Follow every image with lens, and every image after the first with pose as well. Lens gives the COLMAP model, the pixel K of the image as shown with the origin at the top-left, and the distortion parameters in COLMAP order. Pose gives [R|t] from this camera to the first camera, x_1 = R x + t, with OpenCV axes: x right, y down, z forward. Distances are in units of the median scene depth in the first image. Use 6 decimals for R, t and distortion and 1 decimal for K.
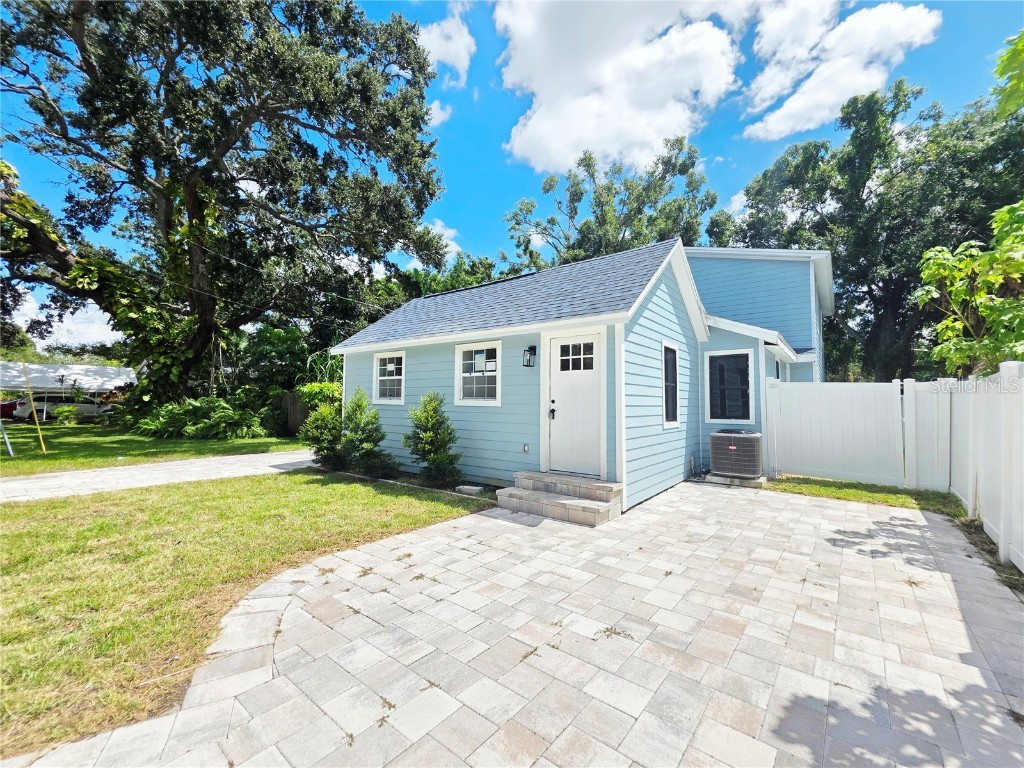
lens RADIAL K [[413.2, 0, 515.9], [0, 413.2, 380.9], [0, 0, 1]] dist [-0.004384, -0.000189]
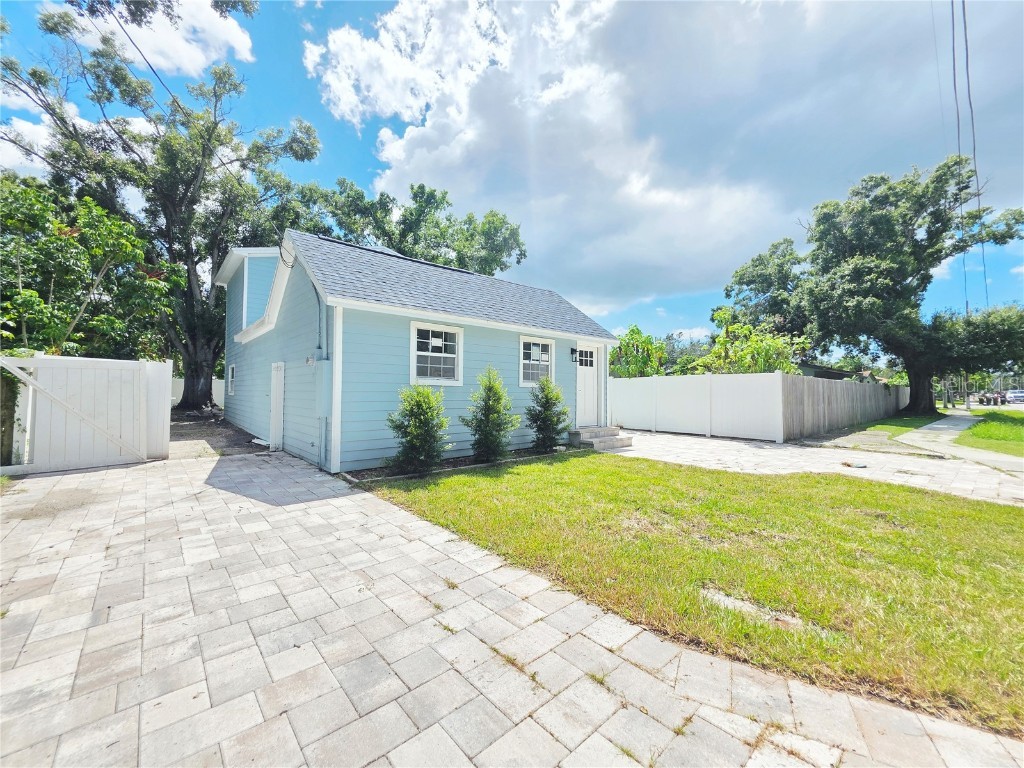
lens RADIAL K [[413.2, 0, 511.9], [0, 413.2, 387.7], [0, 0, 1]] dist [-0.004384, -0.000189]
pose [[0.196566, -0.000676, 0.980490, -1.280647], [-0.058438, 0.998214, 0.012403, 0.047797], [-0.978748, -0.059736, 0.196175, 0.769359]]
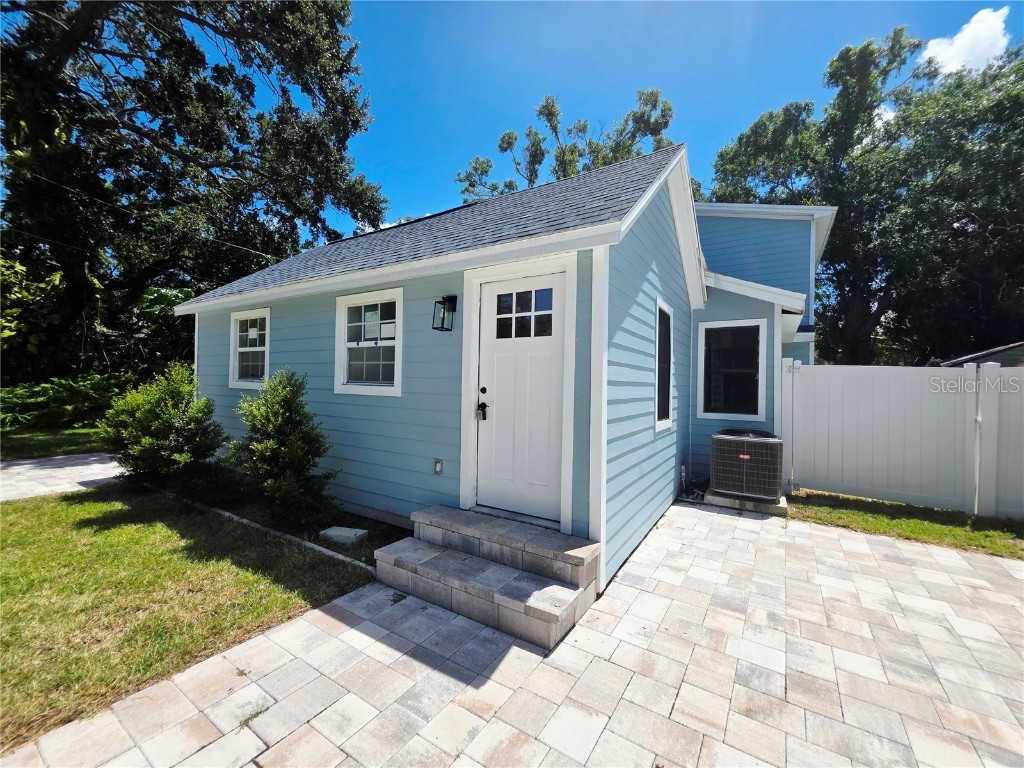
lens RADIAL K [[413.2, 0, 507.7], [0, 413.2, 383.4], [0, 0, 1]] dist [-0.004384, -0.000189]
pose [[0.996558, 0.012037, 0.082021, 0.063124], [-0.016394, 0.998478, 0.052661, 0.006520], [-0.081262, -0.053825, 0.995238, 0.339375]]
